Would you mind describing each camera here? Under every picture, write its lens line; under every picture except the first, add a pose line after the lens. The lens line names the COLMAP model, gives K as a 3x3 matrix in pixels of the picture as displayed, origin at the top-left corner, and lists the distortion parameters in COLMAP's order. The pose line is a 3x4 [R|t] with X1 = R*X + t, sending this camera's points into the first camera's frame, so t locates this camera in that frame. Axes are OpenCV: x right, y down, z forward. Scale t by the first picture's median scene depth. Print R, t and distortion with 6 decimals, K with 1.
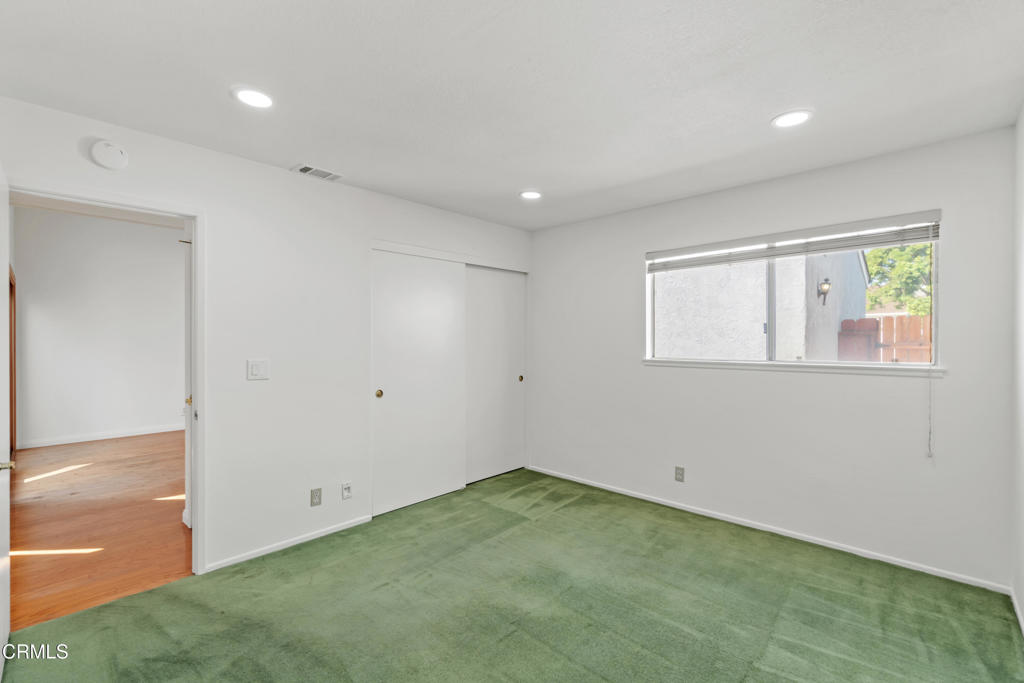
lens RADIAL K [[439.9, 0, 507.4], [0, 439.9, 343.7], [0, 0, 1]] dist [-0.003938, 0.001821]
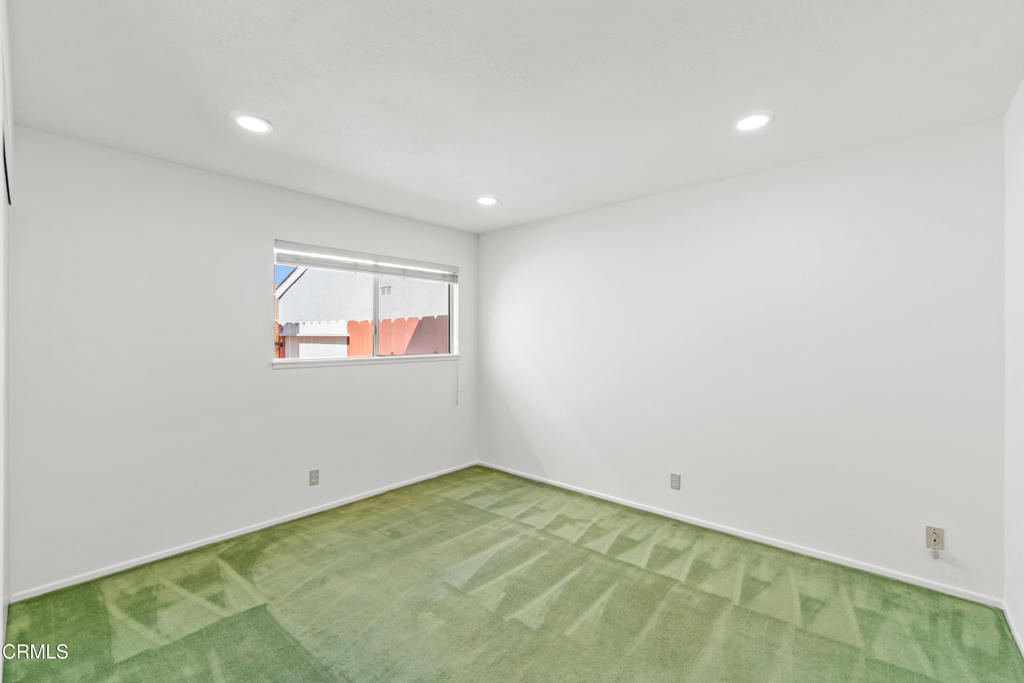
lens RADIAL K [[439.9, 0, 507.2], [0, 439.9, 336.4], [0, 0, 1]] dist [-0.003938, 0.001821]
pose [[-0.021540, 0.005853, 0.999751, -0.592980], [0.010140, 0.999933, -0.005636, -0.005306], [-0.999717, 0.010016, -0.021598, 0.593712]]
